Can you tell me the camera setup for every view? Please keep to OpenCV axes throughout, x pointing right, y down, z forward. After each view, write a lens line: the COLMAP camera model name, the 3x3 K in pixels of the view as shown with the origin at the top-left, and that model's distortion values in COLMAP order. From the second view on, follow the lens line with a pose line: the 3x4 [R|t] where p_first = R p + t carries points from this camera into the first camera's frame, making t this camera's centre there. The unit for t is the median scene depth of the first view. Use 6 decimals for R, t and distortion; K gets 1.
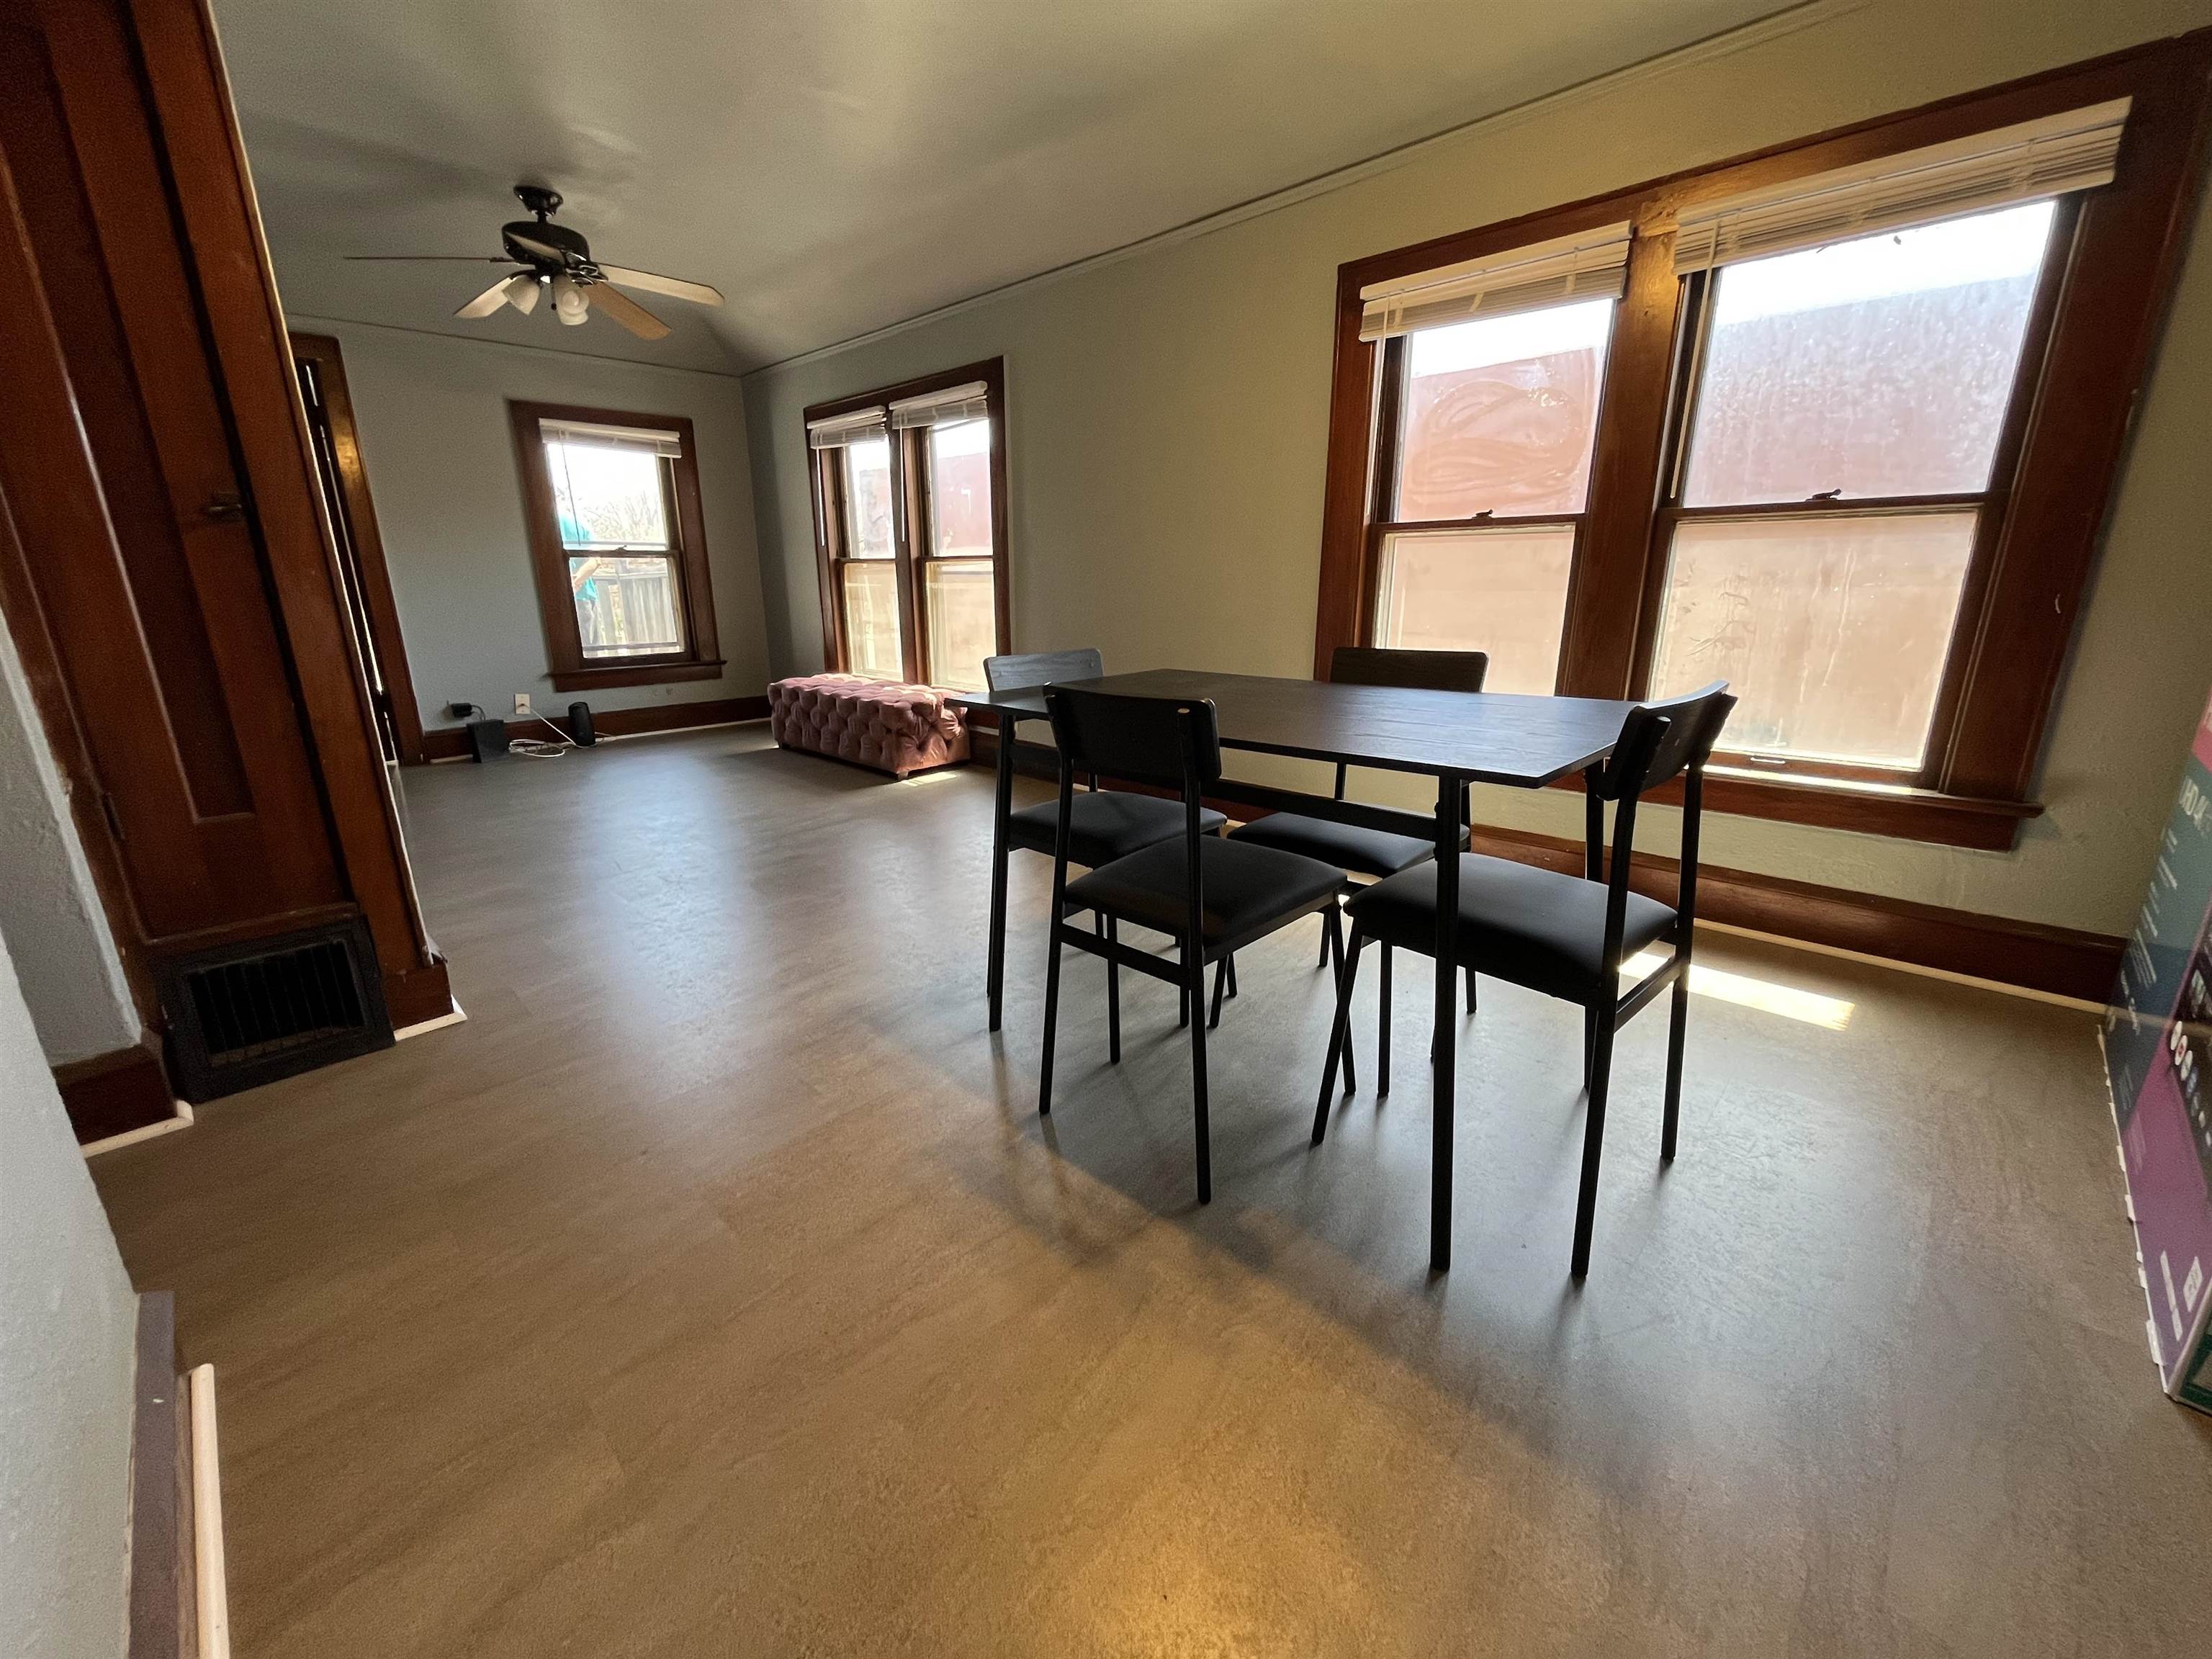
lens RADIAL K [[894.4, 0, 1103.7], [0, 894.4, 838.0], [0, 0, 1]] dist [0.004081, 0.001055]
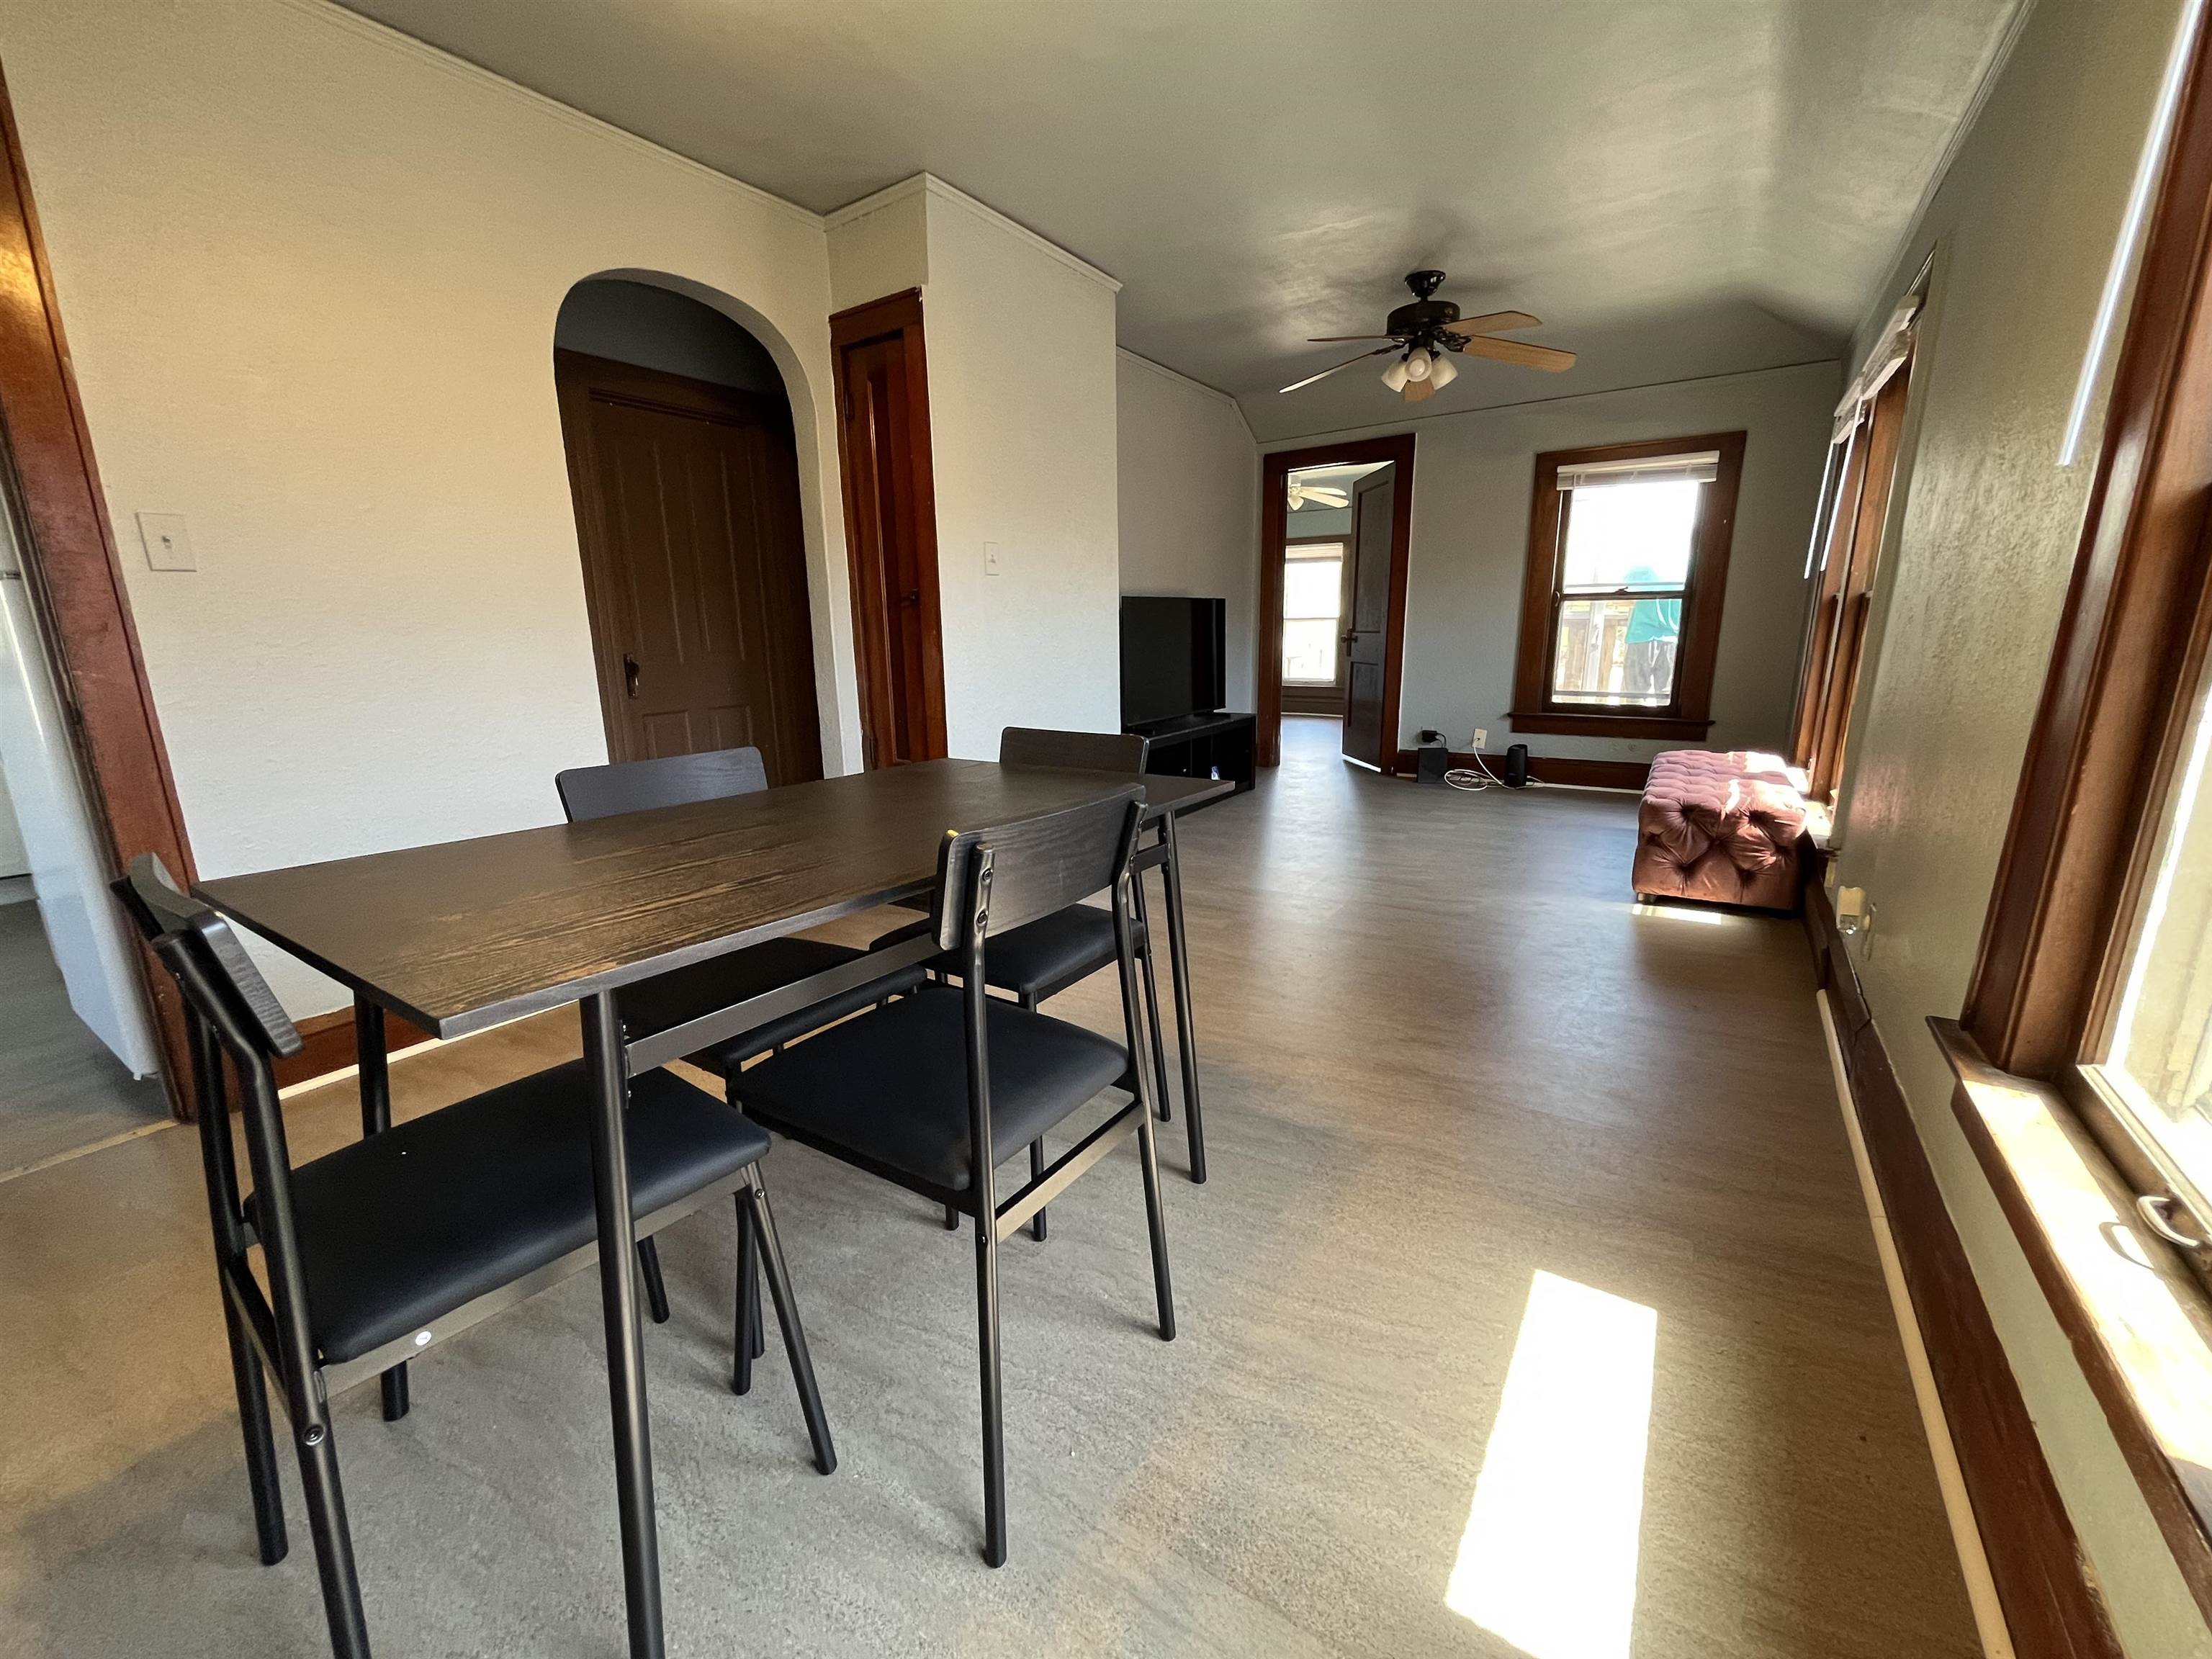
lens RADIAL K [[894.4, 0, 1103.3], [0, 894.4, 818.1], [0, 0, 1]] dist [0.004081, 0.001055]
pose [[0.173638, 0.212468, -0.961617, 0.319453], [-0.266493, 0.950156, 0.161816, -0.112264], [0.948067, 0.228167, 0.221604, 0.359325]]
